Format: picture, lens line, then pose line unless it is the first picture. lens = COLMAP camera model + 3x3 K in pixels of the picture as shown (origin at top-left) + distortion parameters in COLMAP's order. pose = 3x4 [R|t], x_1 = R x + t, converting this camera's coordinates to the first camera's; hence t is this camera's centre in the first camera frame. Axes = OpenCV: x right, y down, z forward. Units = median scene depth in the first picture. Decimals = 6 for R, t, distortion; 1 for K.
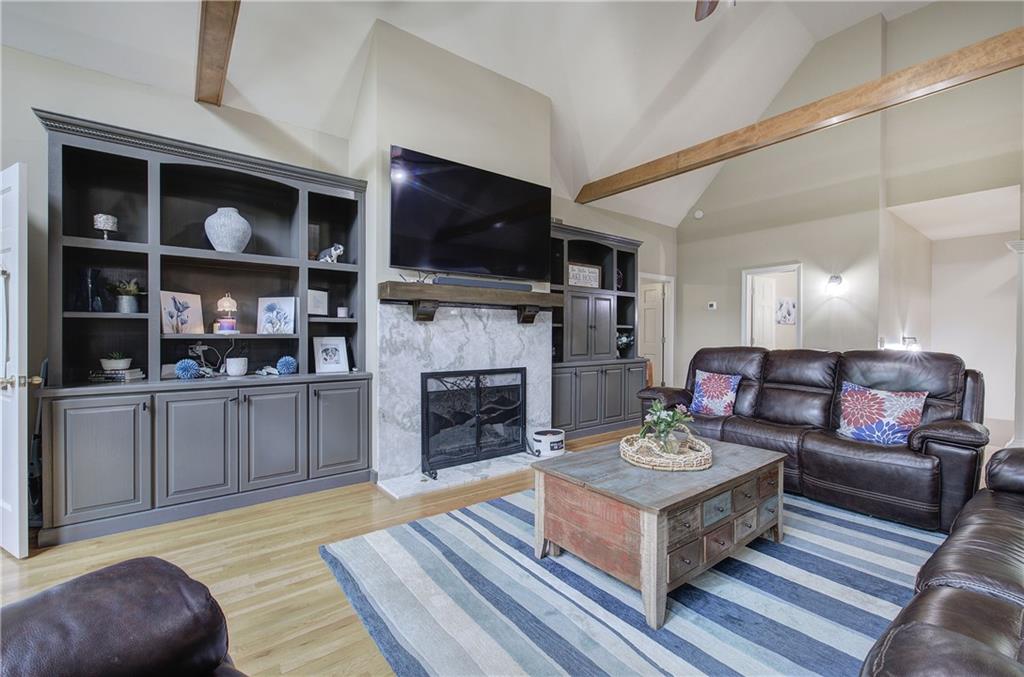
lens RADIAL K [[434.2, 0, 511.4], [0, 434.2, 336.4], [0, 0, 1]] dist [0.000985, 0.000965]
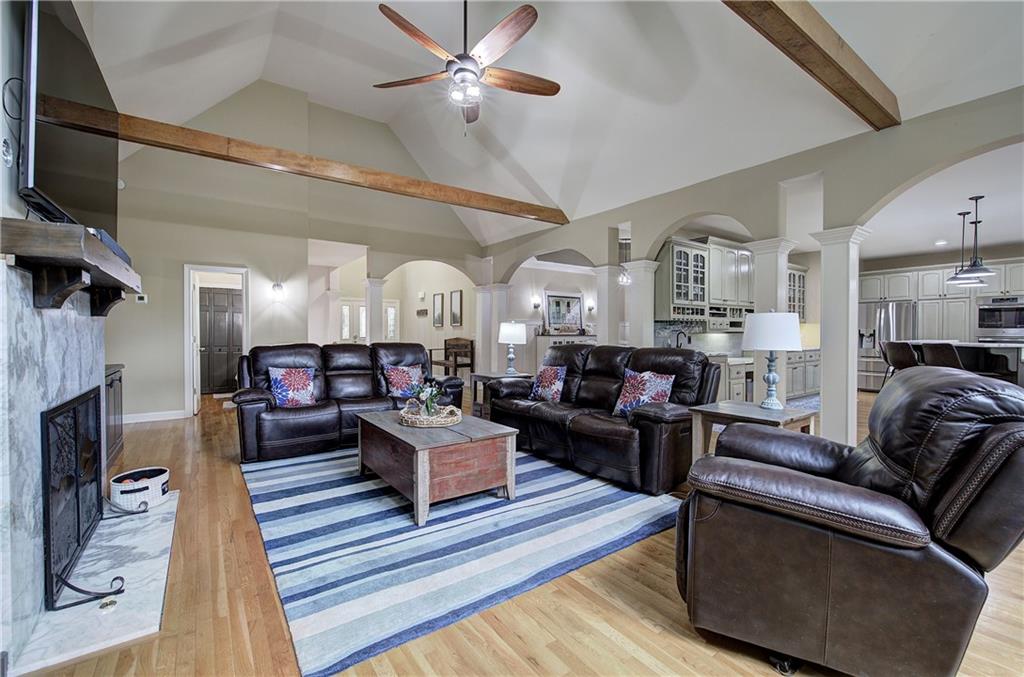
lens RADIAL K [[434.2, 0, 516.4], [0, 434.2, 336.1], [0, 0, 1]] dist [0.000985, 0.000965]
pose [[0.029869, -0.010166, 0.999502, -0.839695], [0.003212, 0.999944, 0.010074, -0.006962], [-0.999549, 0.002910, 0.029900, 0.548087]]
